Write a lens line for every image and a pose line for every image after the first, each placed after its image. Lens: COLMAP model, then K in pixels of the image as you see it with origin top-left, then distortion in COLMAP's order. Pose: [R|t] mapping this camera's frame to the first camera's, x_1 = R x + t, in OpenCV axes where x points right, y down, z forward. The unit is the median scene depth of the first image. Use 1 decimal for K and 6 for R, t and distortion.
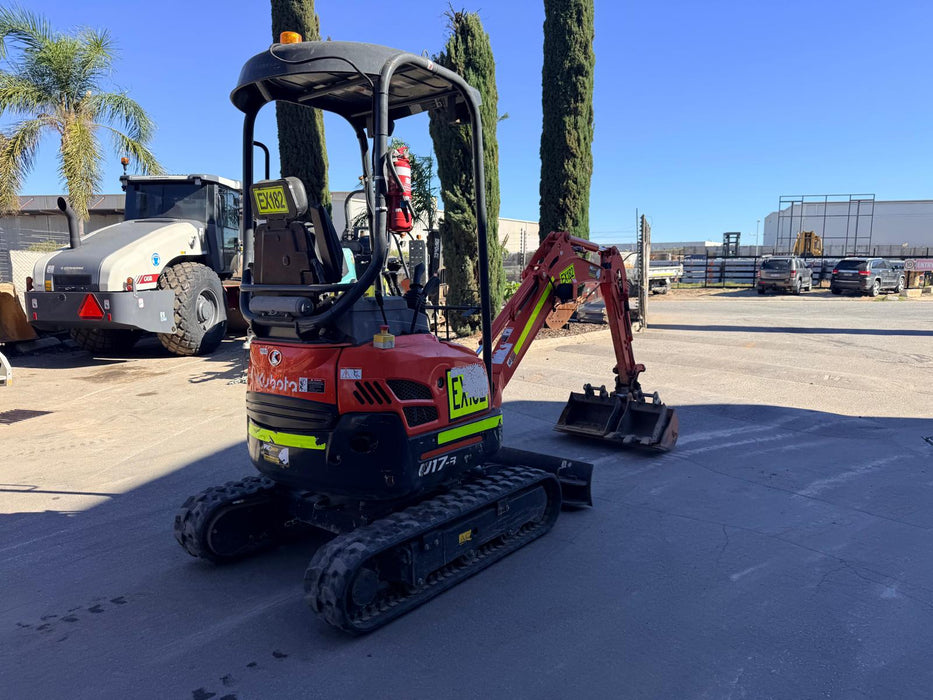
lens RADIAL K [[649.4, 0, 471.6], [0, 649.4, 359.8], [0, 0, 1]] dist [0.135677, -0.206015]
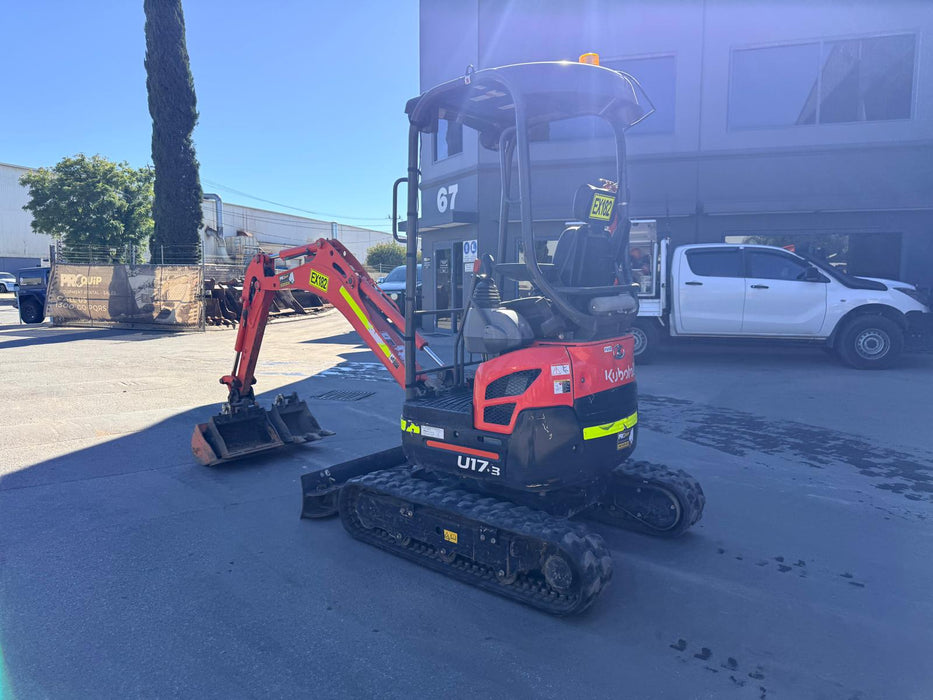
lens RADIAL K [[654.0, 0, 469.7], [0, 654.0, 349.2], [0, 0, 1]] dist [0.097884, -0.128224]
pose [[0.027458, -0.103690, 0.994231, -0.828642], [0.144717, 0.984540, 0.098682, -0.090156], [-0.989092, 0.141172, 0.042039, 0.713026]]
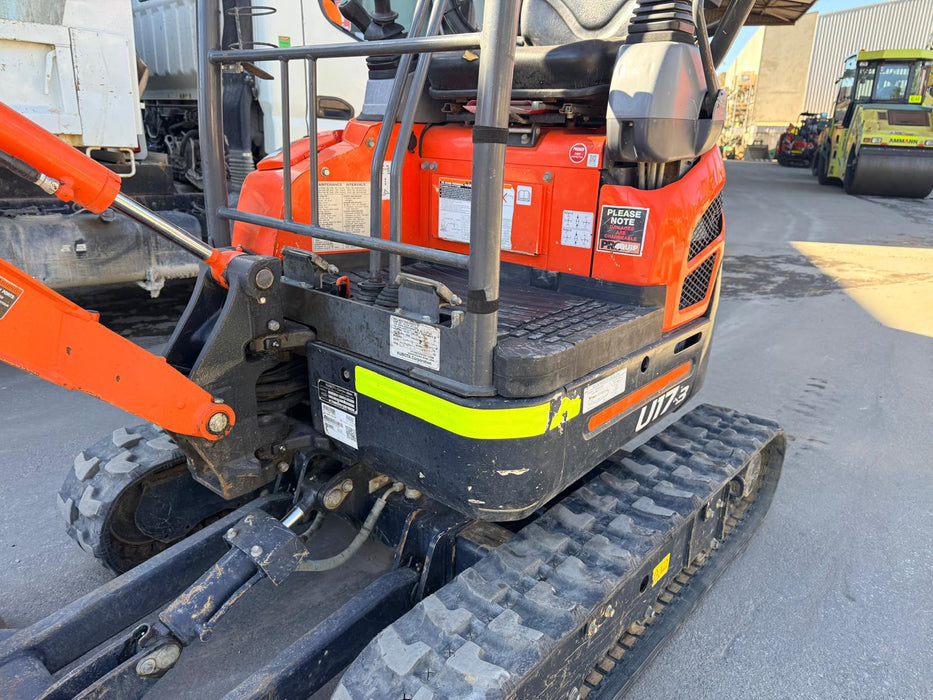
lens RADIAL K [[659.2, 0, 467.3], [0, 659.2, 347.4], [0, 0, 1]] dist [0.060869, -0.085179]
pose [[-0.999039, -0.034302, 0.027293, -0.111356], [-0.018943, 0.899323, 0.436874, -0.072030], [-0.039531, 0.435937, -0.899108, 1.023459]]
